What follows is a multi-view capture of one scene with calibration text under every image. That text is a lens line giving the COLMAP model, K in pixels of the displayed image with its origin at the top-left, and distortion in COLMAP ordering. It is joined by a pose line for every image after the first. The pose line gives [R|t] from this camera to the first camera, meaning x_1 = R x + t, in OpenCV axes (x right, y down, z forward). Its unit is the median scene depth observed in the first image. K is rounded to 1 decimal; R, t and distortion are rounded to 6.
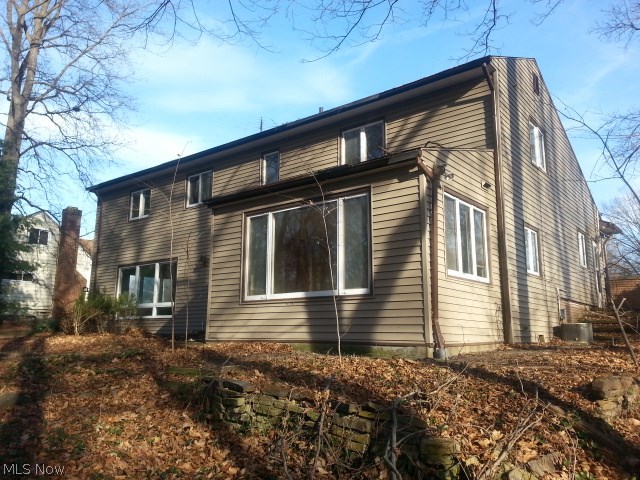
lens RADIAL K [[517.3, 0, 318.9], [0, 517.3, 240.4], [0, 0, 1]] dist [0.065402, -0.006213]
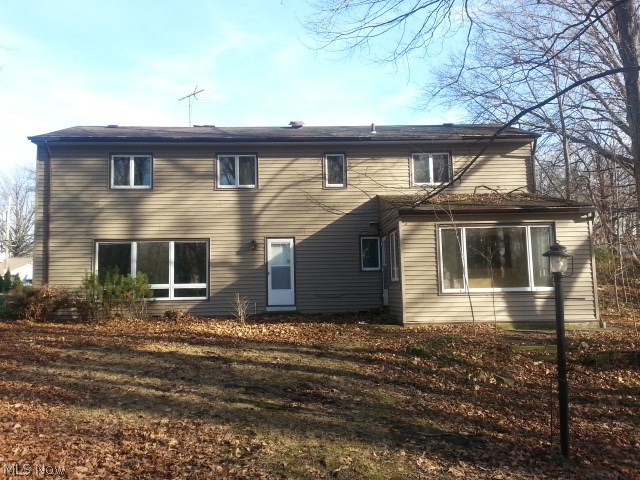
lens RADIAL K [[517.3, 0, 317.0], [0, 517.3, 239.5], [0, 0, 1]] dist [0.065402, -0.006213]
pose [[0.762280, 0.041969, 0.645885, -1.171502], [-0.094185, 0.994466, 0.046537, -0.046128], [-0.640358, -0.096307, 0.762015, 0.198024]]
